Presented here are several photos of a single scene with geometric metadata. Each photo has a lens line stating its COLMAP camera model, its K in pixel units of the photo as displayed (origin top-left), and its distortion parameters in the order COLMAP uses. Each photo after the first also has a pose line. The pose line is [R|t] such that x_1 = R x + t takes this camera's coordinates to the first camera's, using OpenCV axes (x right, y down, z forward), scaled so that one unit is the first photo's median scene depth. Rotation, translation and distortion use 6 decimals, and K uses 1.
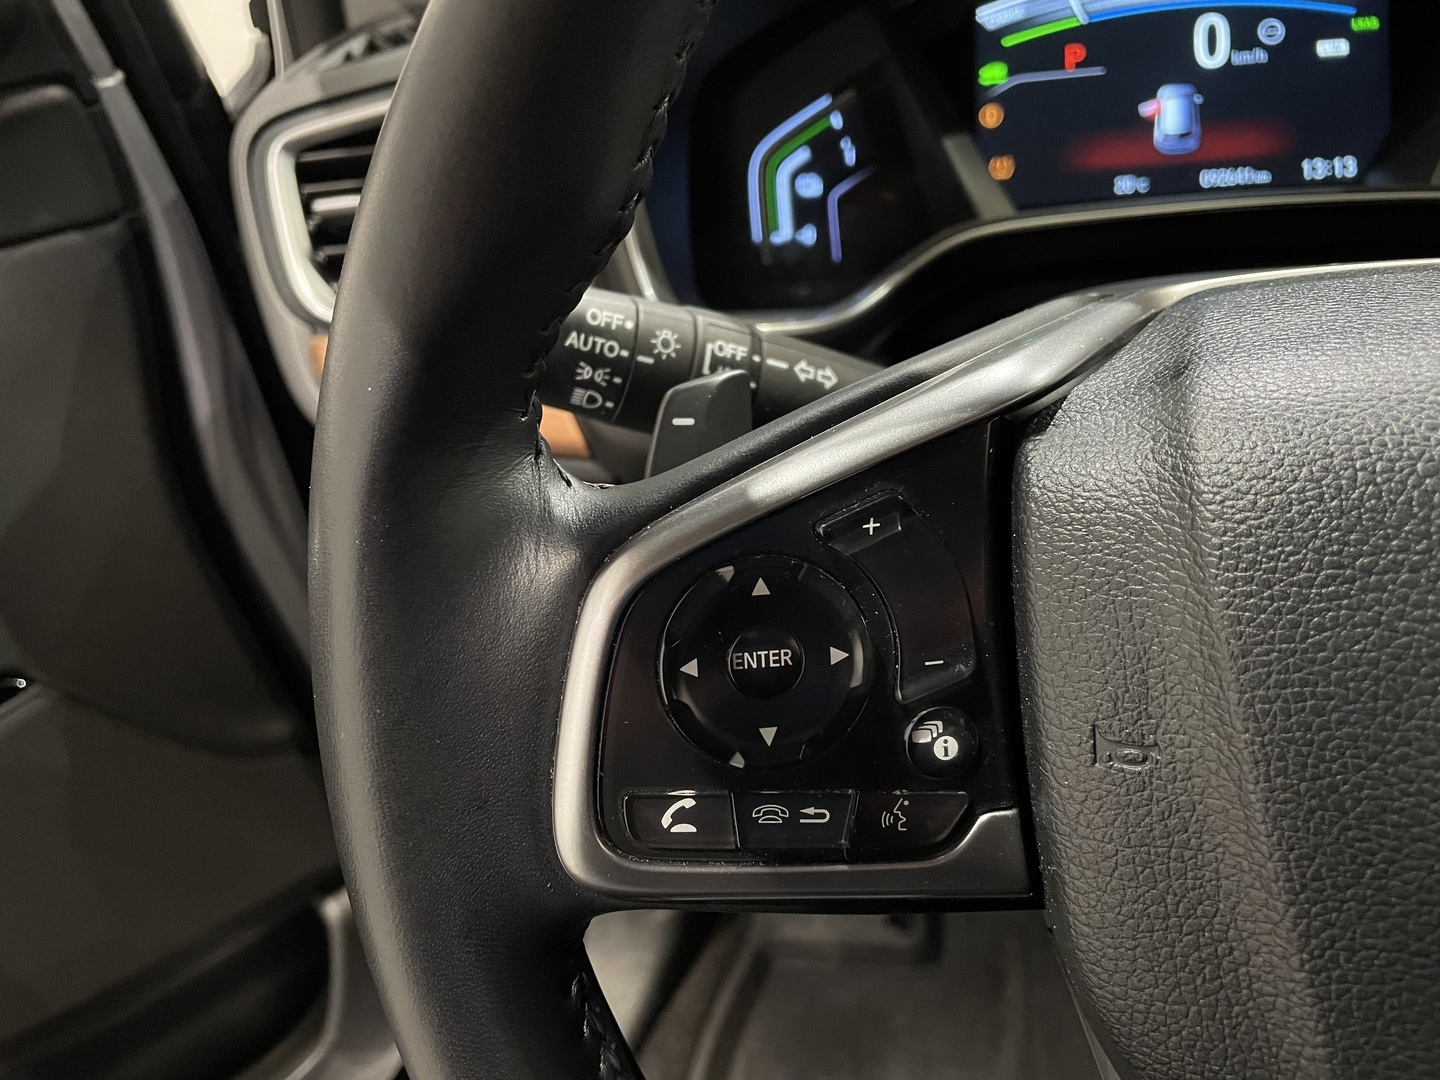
lens RADIAL K [[1117.2, 0, 720.0], [0, 1117.2, 540.0], [0, 0, 1]] dist [0.076065, -0.128619]
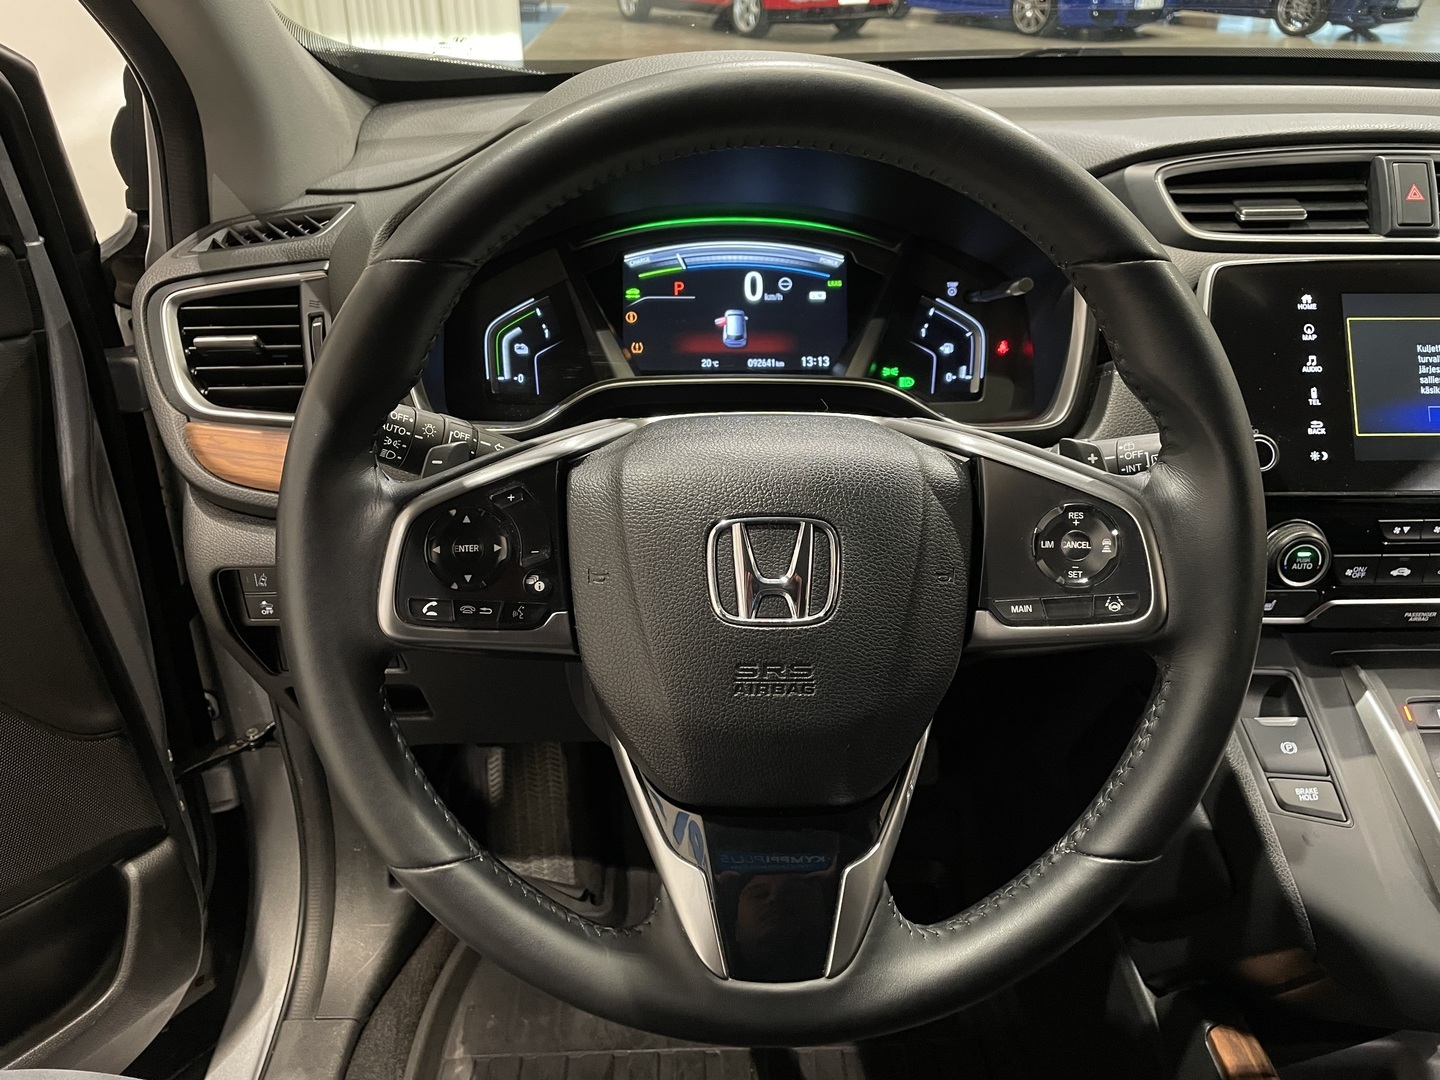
lens RADIAL K [[1097.4, 0, 724.9], [0, 1097.4, 527.8], [0, 0, 1]] dist [0.091331, -0.122451]
pose [[0.974015, 0.032864, 0.224086, 0.021334], [-0.005668, 0.992643, -0.120942, 0.164354], [-0.226412, 0.116529, 0.967036, -0.715590]]
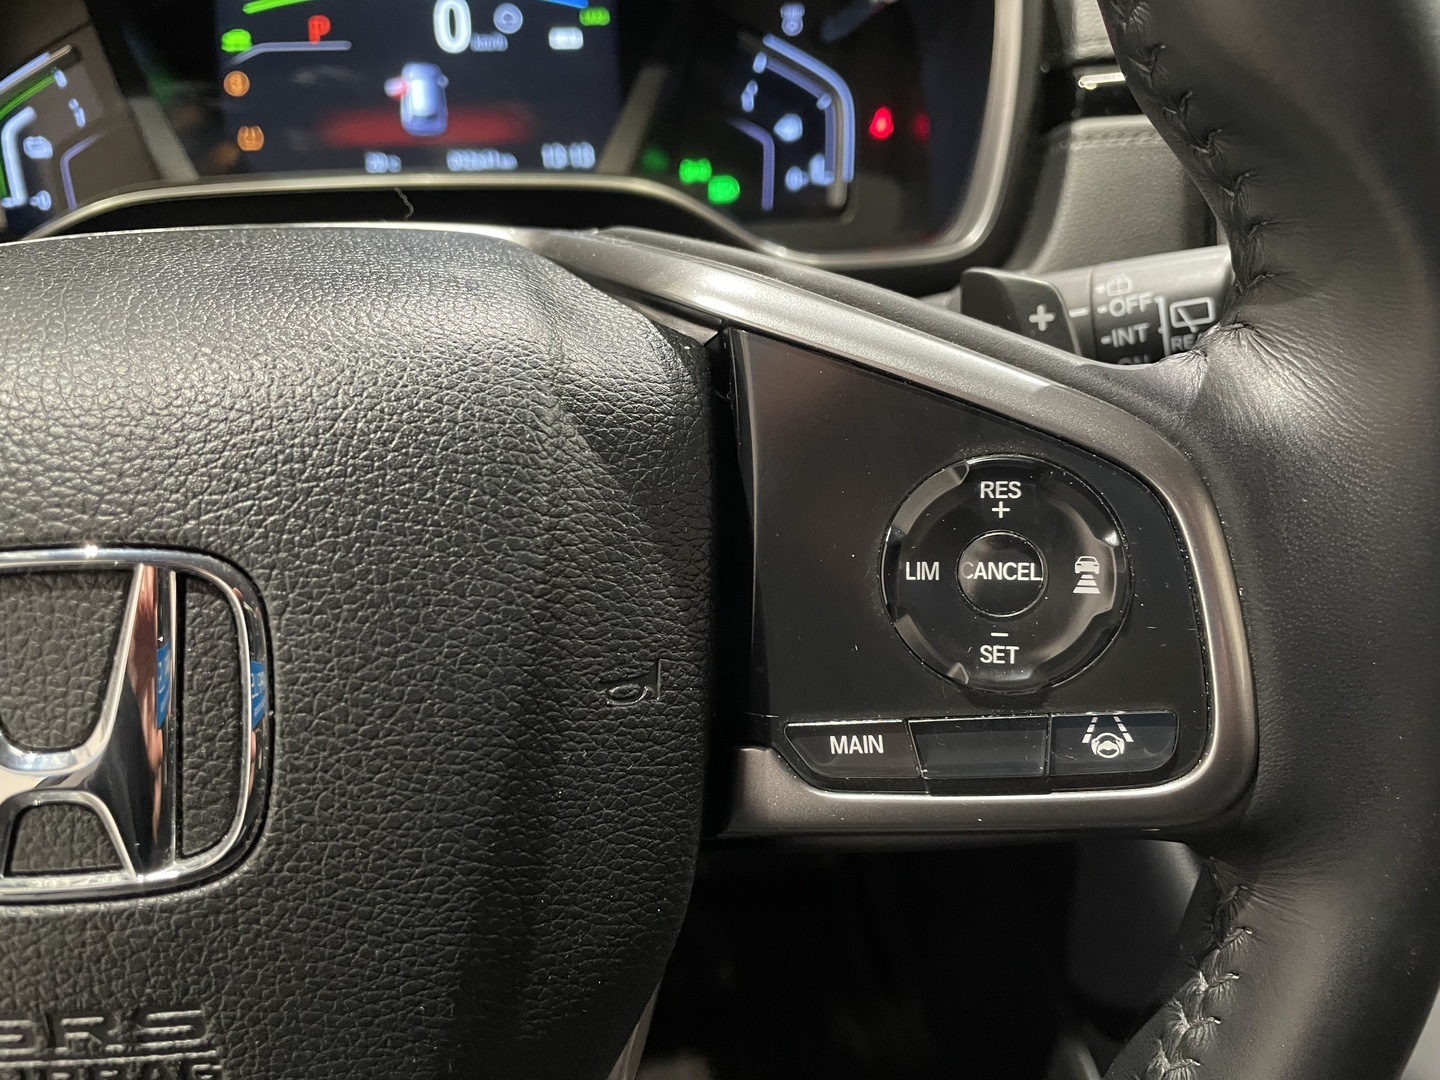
lens RADIAL K [[1117.2, 0, 720.0], [0, 1117.2, 540.0], [0, 0, 1]] dist [0.076065, -0.128619]
pose [[0.958819, -0.041792, 0.280927, 0.423590], [0.039623, 0.999125, 0.013400, 0.018278], [-0.281241, -0.001717, 0.959636, -0.046240]]
